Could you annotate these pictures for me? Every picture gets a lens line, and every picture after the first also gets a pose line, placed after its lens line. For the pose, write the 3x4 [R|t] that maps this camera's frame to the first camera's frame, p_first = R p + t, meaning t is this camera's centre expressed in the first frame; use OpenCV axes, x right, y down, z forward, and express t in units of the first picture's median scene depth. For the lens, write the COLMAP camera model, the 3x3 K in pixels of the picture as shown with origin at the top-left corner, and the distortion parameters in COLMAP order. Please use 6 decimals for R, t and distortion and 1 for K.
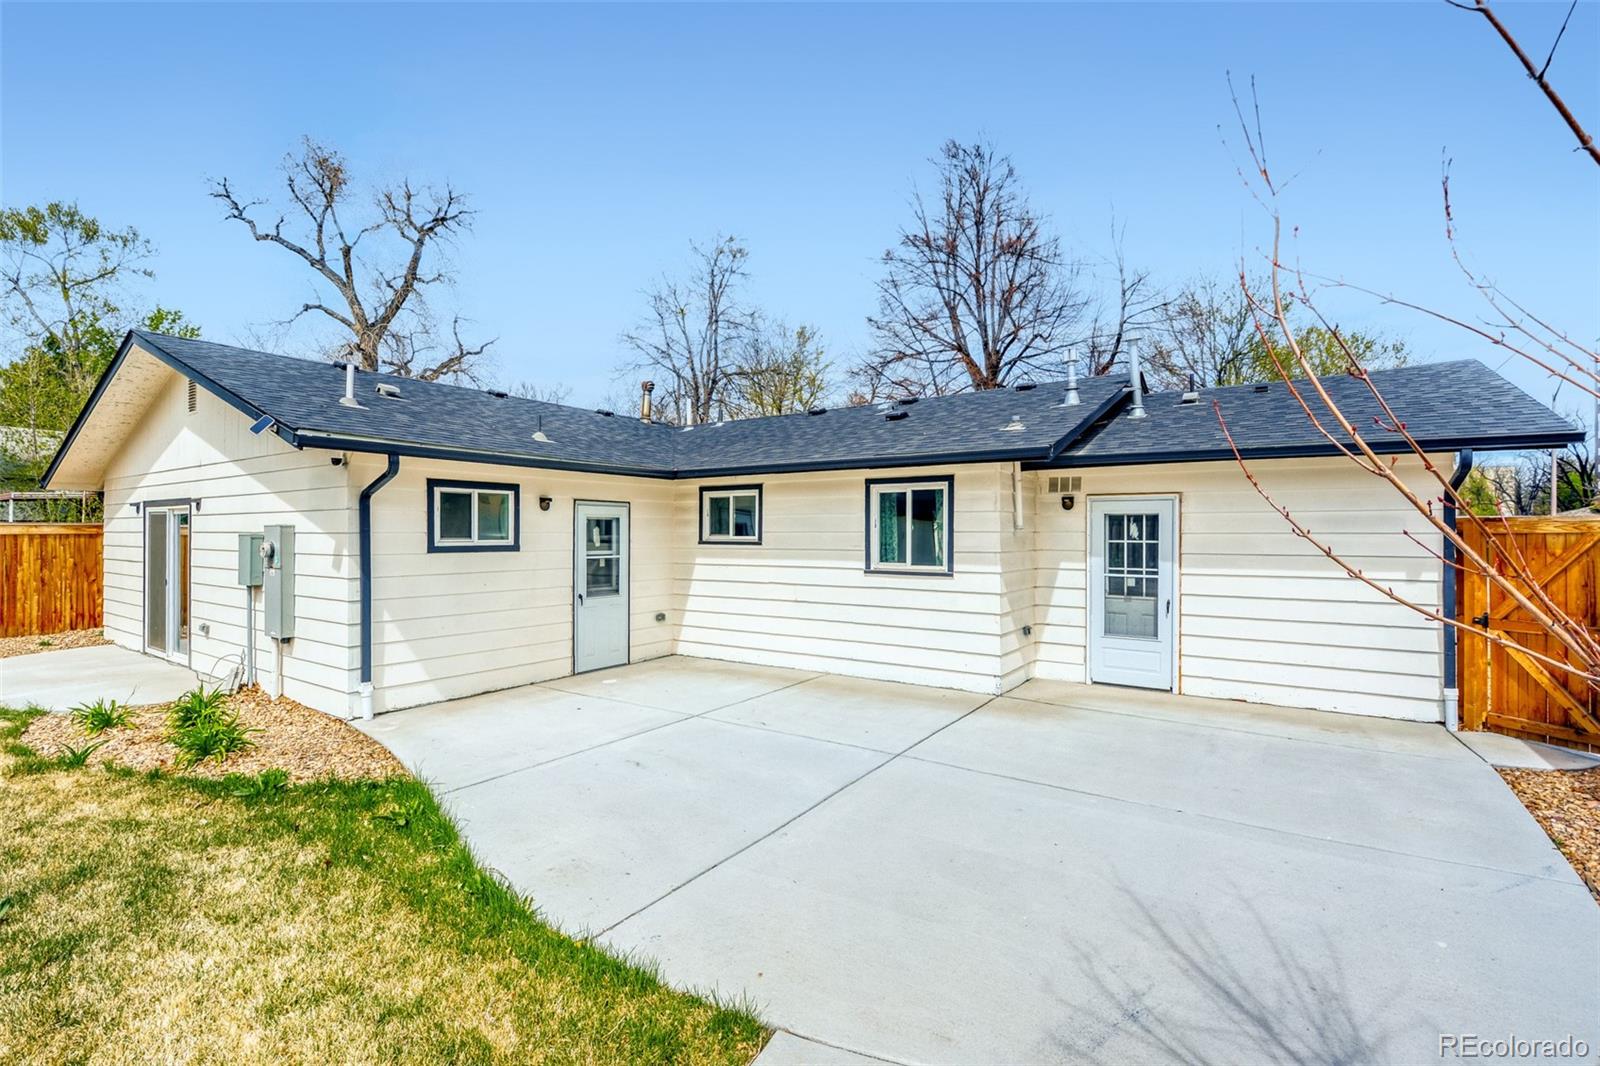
lens RADIAL K [[707.3, 0, 790.2], [0, 707.3, 539.8], [0, 0, 1]] dist [0.011047, -0.008525]
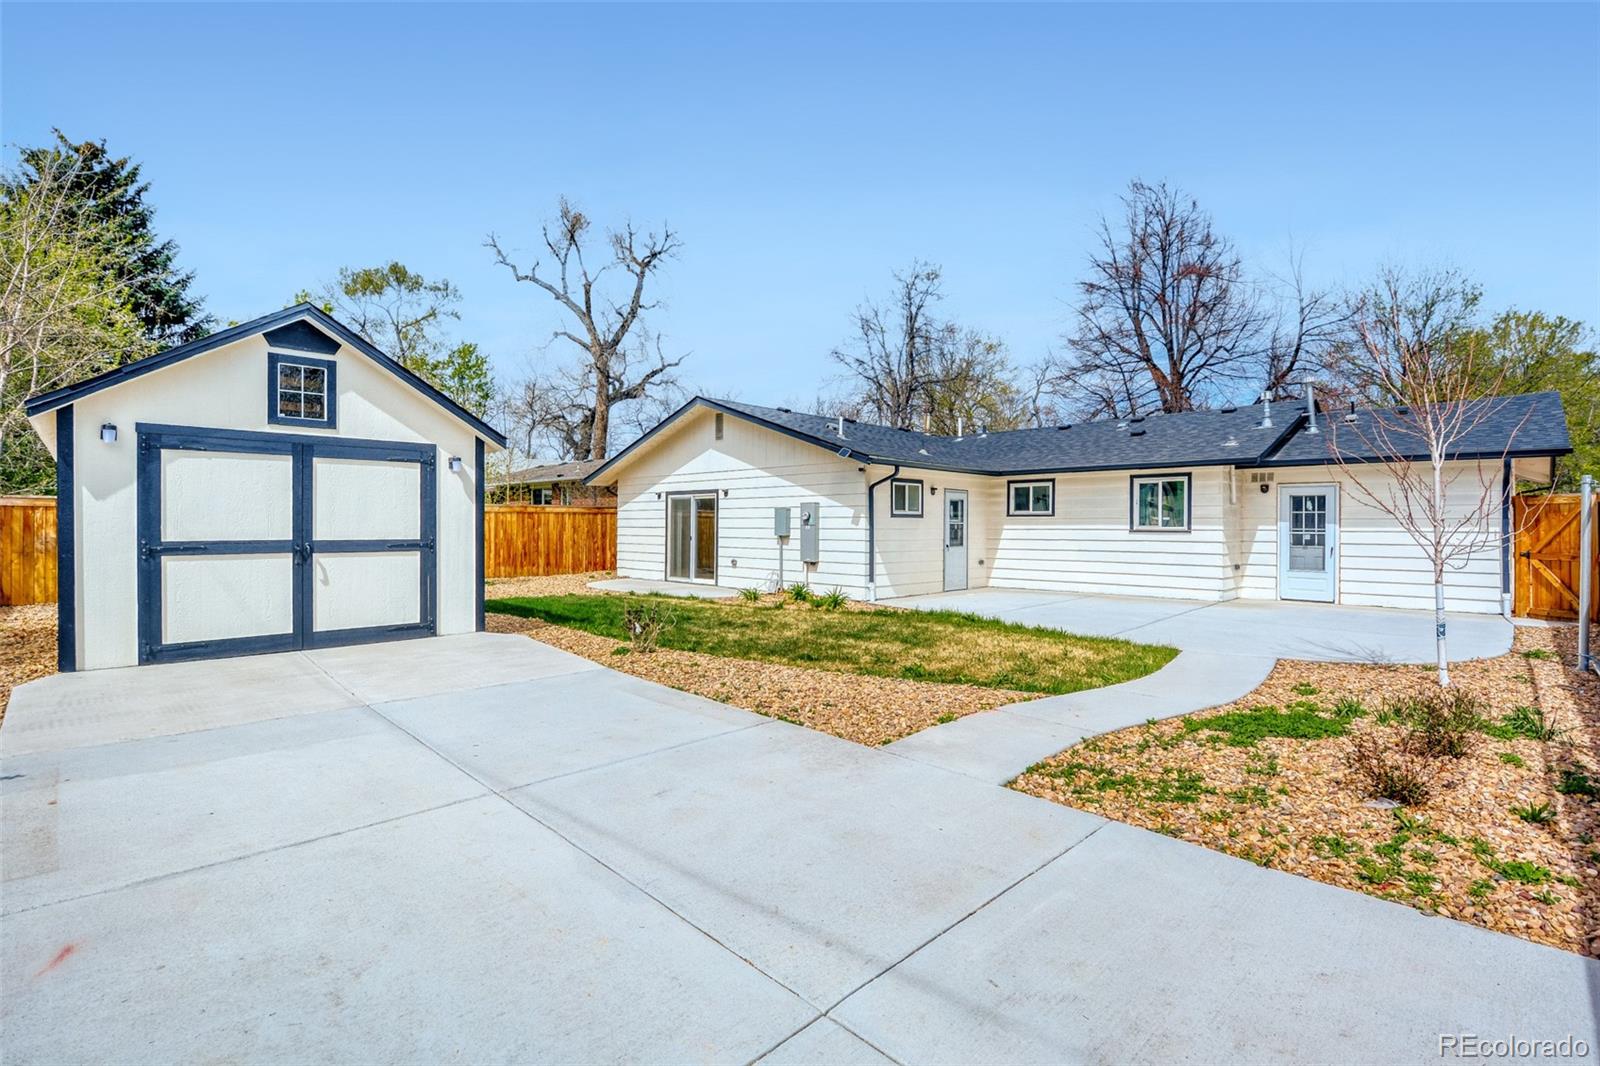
lens RADIAL K [[707.3, 0, 804.4], [0, 707.3, 535.4], [0, 0, 1]] dist [0.011047, -0.008525]
pose [[0.985743, 0.005346, -0.168172, -0.315290], [-0.004637, 0.999979, 0.004609, 0.043721], [0.168193, -0.003763, 0.985747, -0.659426]]
